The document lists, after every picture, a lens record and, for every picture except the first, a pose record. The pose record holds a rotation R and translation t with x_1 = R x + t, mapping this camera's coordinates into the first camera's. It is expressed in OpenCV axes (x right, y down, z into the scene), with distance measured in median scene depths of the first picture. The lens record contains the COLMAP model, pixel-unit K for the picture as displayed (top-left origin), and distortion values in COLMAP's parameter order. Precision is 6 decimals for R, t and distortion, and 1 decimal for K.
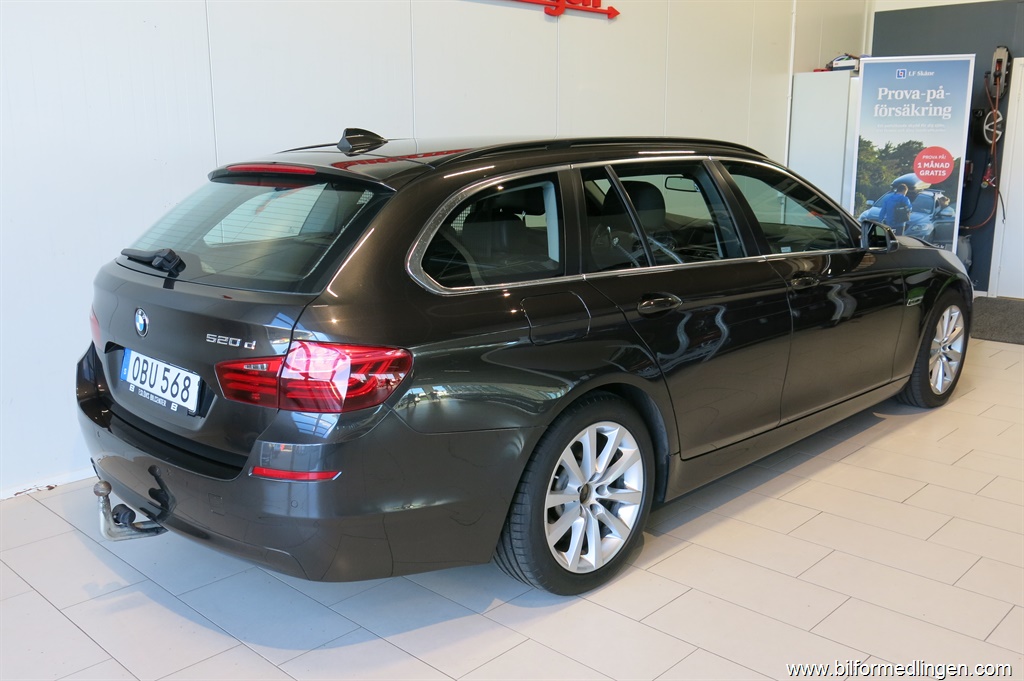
lens RADIAL K [[979.9, 0, 512.0], [0, 979.9, 340.5], [0, 0, 1]] dist [-0.002034, -0.003864]
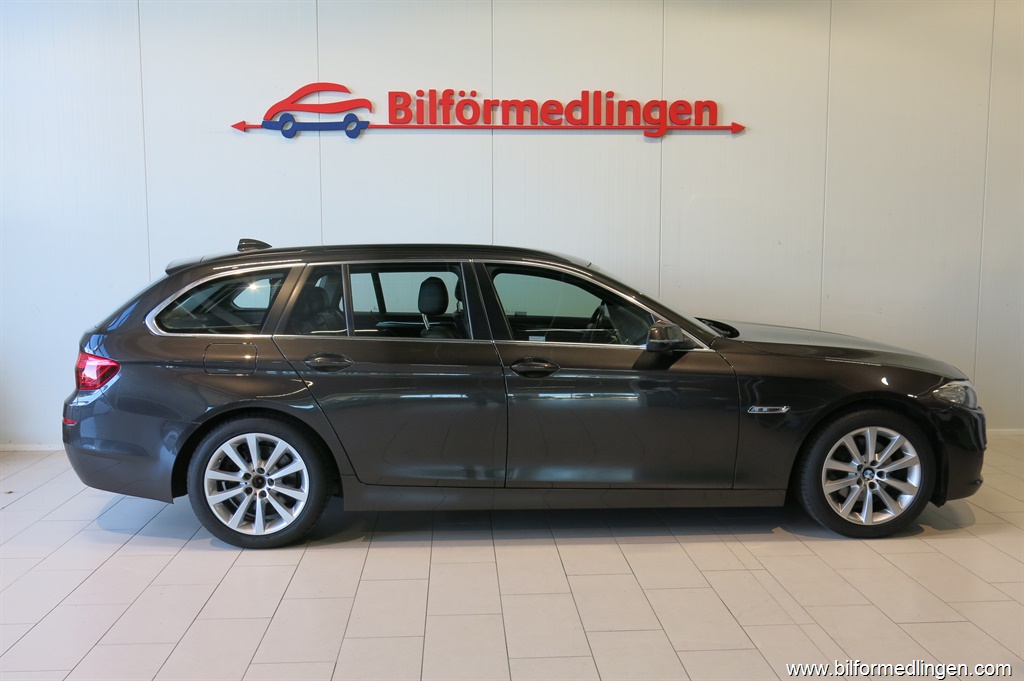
lens RADIAL K [[979.9, 0, 512.0], [0, 979.9, 340.5], [0, 0, 1]] dist [-0.002034, -0.003864]
pose [[0.712032, 0.076327, -0.697987, 0.945321], [-0.144743, 0.988679, -0.039540, -0.035015], [0.687067, 0.129182, 0.715018, 0.125367]]
